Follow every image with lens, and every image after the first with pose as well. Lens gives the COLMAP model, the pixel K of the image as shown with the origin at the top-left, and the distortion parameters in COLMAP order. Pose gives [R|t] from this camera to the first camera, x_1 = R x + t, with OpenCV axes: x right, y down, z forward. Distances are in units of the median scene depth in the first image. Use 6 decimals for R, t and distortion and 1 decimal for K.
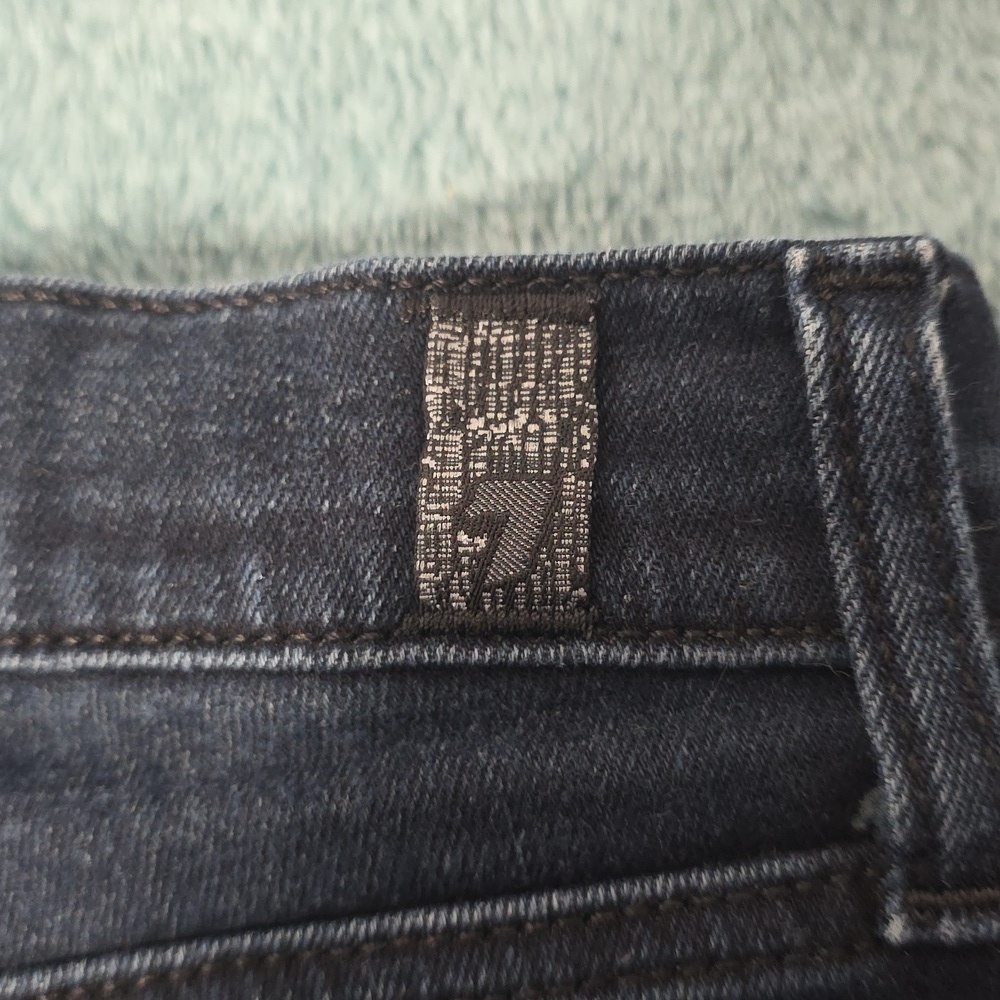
lens RADIAL K [[1514.2, 0, 500.0], [0, 1514.2, 500.0], [0, 0, 1]] dist [0.194404, -0.914821]
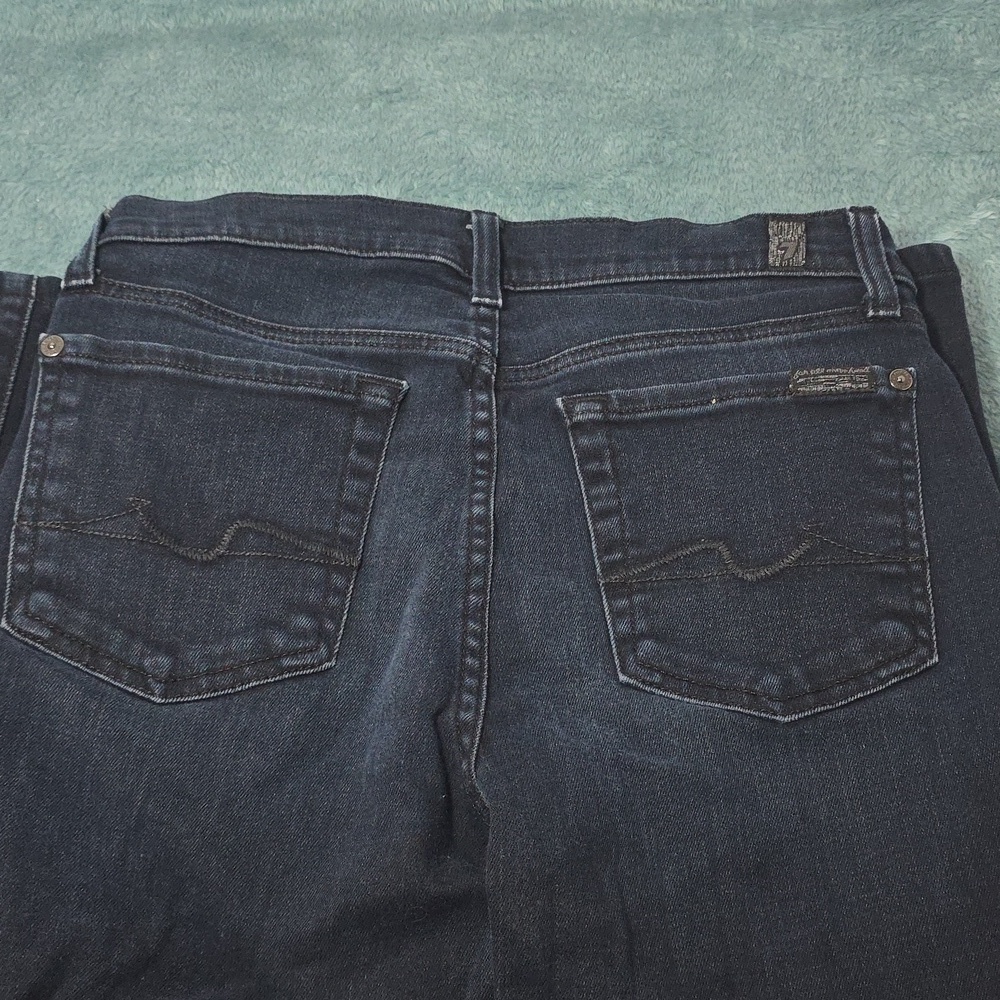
lens RADIAL K [[1514.2, 0, 500.0], [0, 1514.2, 500.0], [0, 0, 1]] dist [0.194404, -0.914821]
pose [[0.996761, 0.070216, -0.039211, -0.649074], [-0.080229, 0.902029, -0.424155, 2.810713], [0.005587, 0.425927, 0.904740, -2.993115]]
